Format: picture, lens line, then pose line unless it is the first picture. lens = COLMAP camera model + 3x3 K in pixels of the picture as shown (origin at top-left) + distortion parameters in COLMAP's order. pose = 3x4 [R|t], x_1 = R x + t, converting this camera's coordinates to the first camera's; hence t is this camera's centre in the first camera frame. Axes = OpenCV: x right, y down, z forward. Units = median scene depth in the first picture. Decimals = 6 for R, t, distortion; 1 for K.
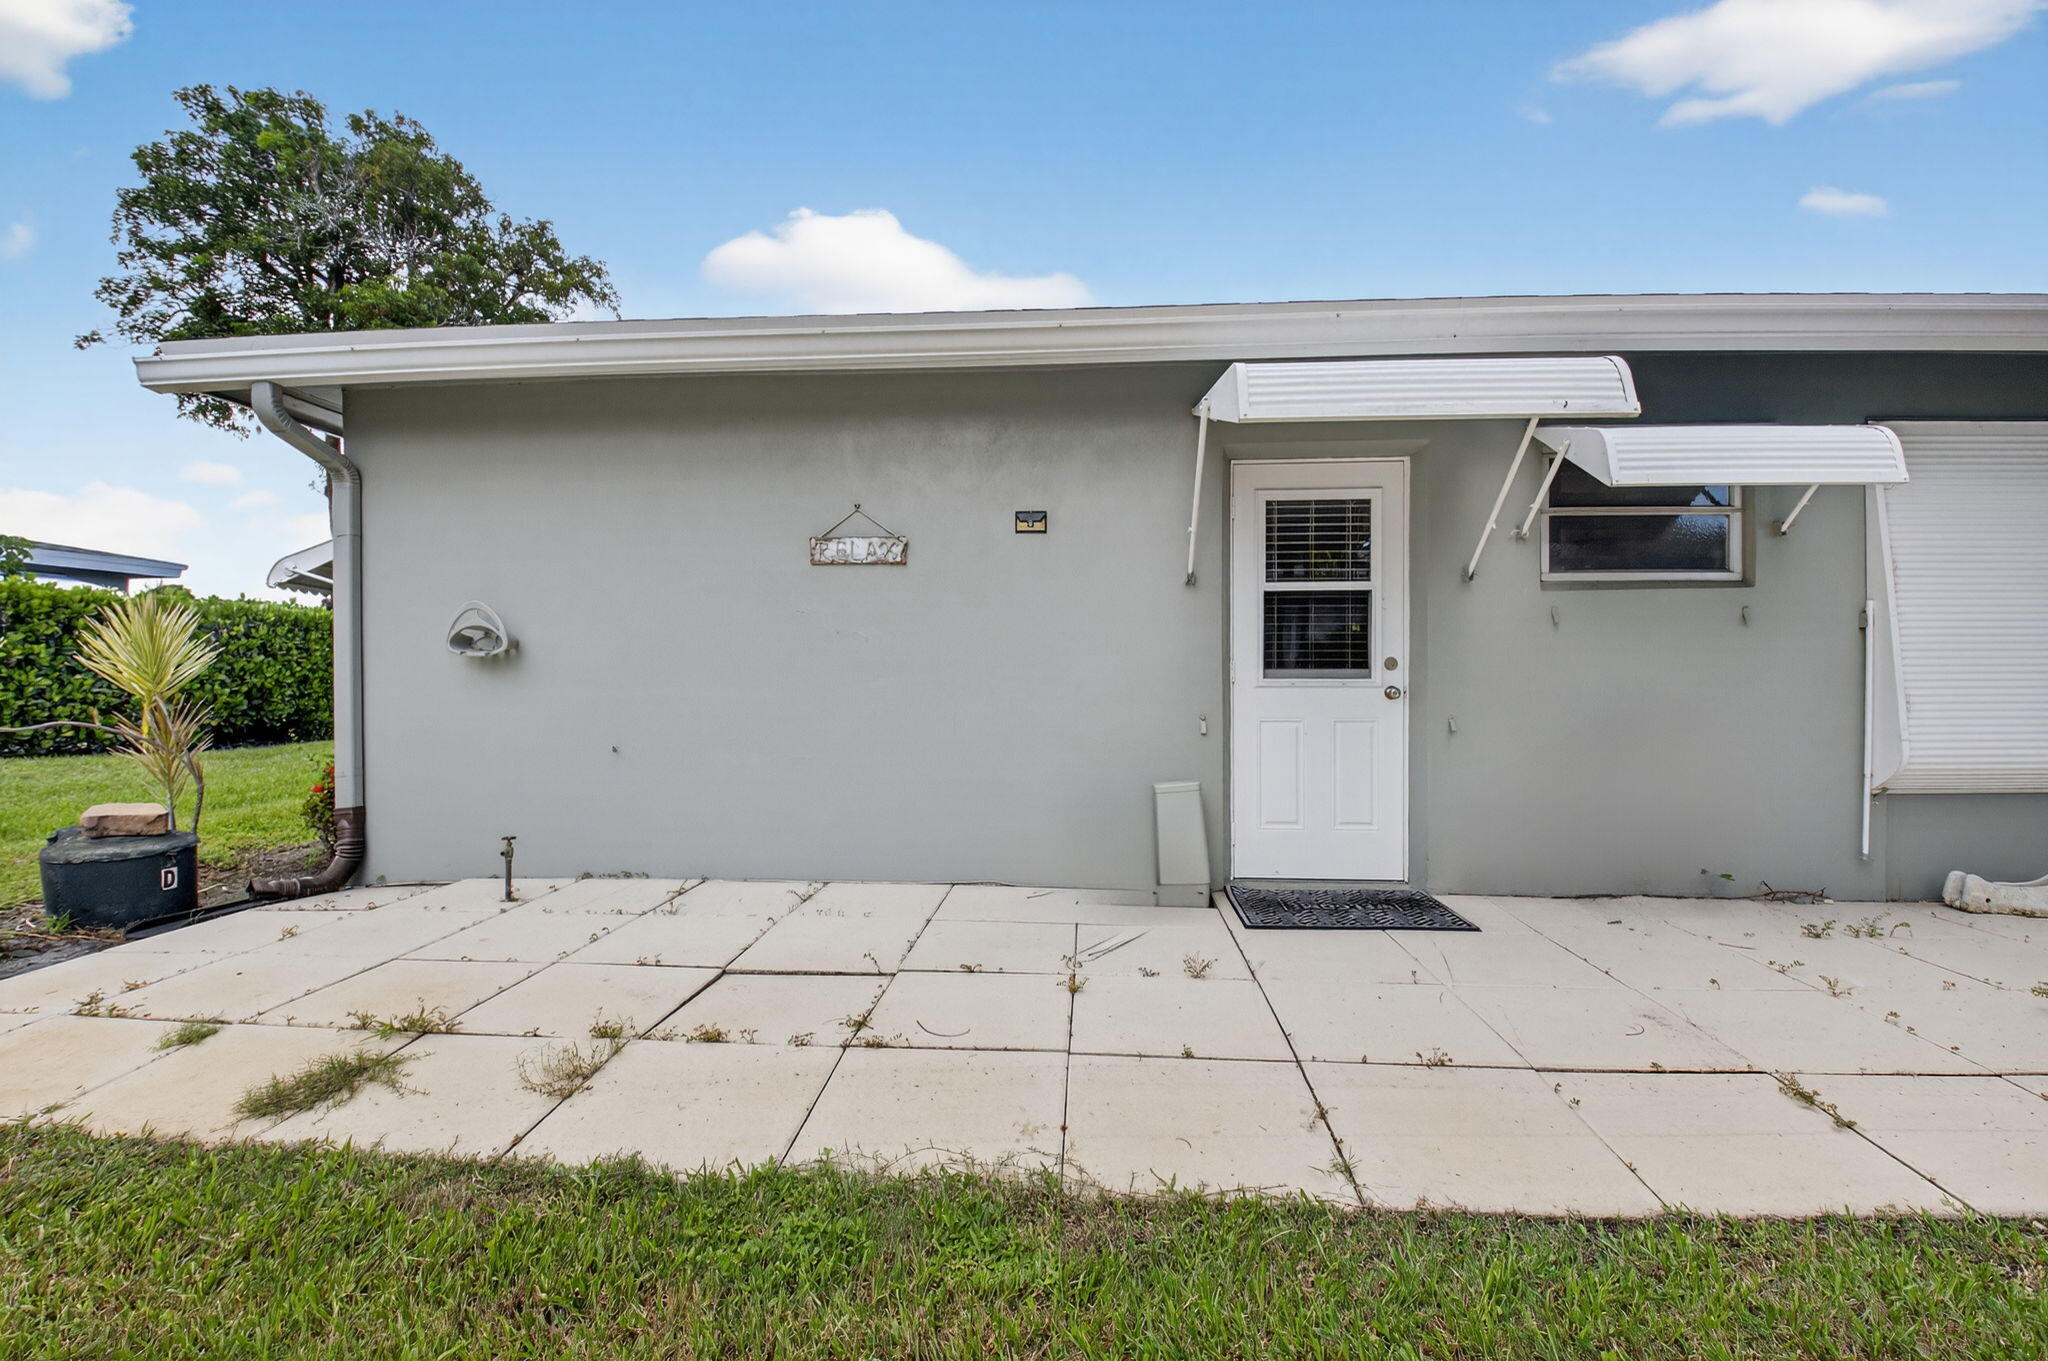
lens RADIAL K [[913.9, 0, 1030.4], [0, 913.9, 687.2], [0, 0, 1]] dist [-0.023572, -0.002227]
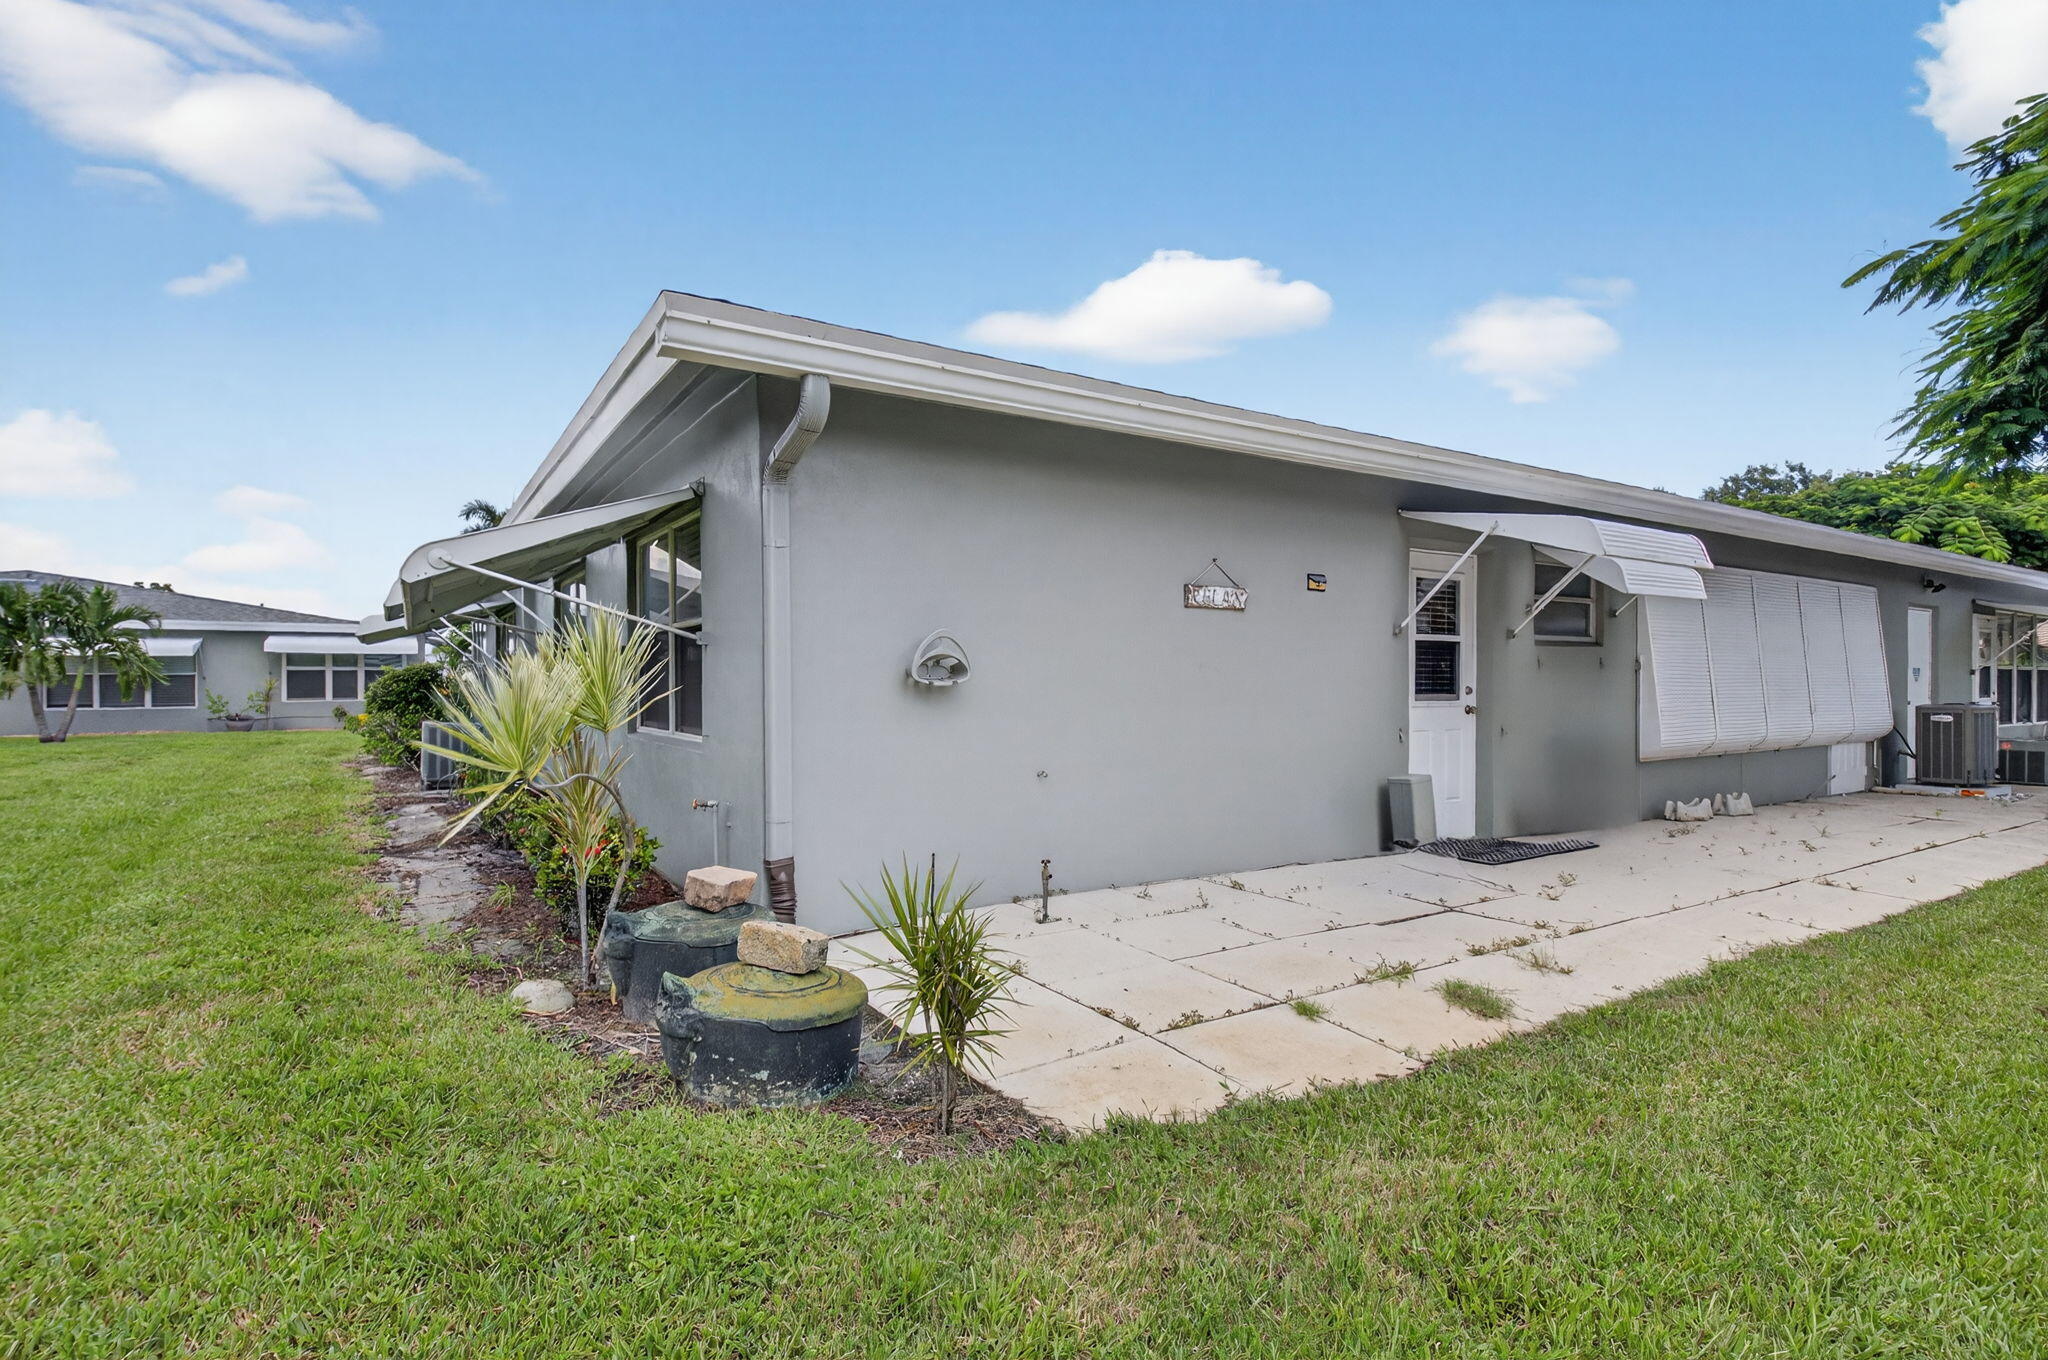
lens RADIAL K [[1016.6, 0, 1022.1], [0, 1016.6, 675.3], [0, 0, 1]] dist [-0.034883, -0.000447]
pose [[0.814374, 0.007210, 0.580296, -1.186037], [0.011086, 0.999547, -0.027978, -0.012378], [-0.580234, 0.029218, 0.813925, 0.062095]]
